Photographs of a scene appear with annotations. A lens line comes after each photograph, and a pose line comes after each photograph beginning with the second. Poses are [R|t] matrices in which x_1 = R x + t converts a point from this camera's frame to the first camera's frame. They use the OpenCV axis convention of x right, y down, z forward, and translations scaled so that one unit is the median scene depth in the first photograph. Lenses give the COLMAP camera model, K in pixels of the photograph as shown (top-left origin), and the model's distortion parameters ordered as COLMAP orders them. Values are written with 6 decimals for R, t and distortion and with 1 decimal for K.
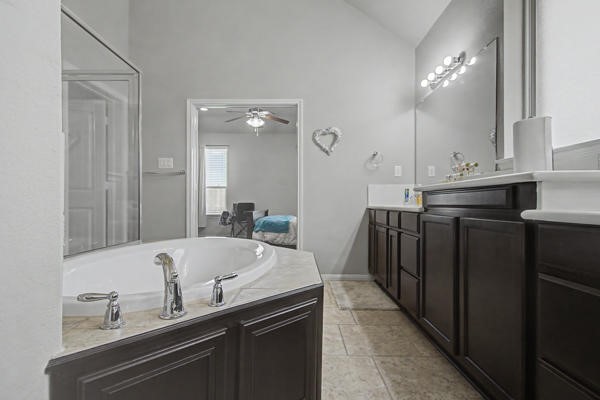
lens RADIAL K [[282.5, 0, 299.6], [0, 282.5, 204.0], [0, 0, 1]] dist [-0.001848, 0.000002]
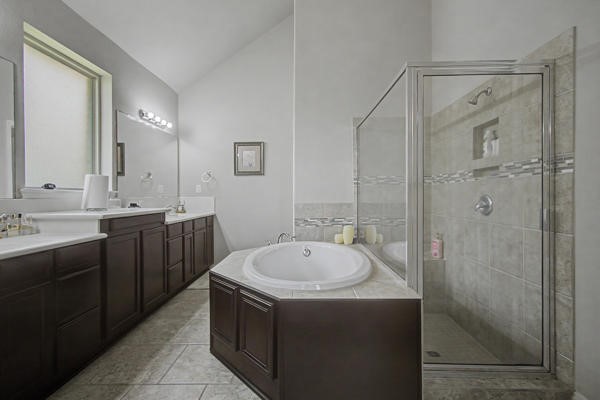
lens RADIAL K [[282.5, 0, 308.8], [0, 282.5, 197.4], [0, 0, 1]] dist [-0.001848, 0.000002]
pose [[-0.999831, 0.002056, -0.018285, -0.372063], [0.001942, 0.999978, 0.006271, -0.147913], [0.018297, 0.006235, -0.999813, 2.393364]]
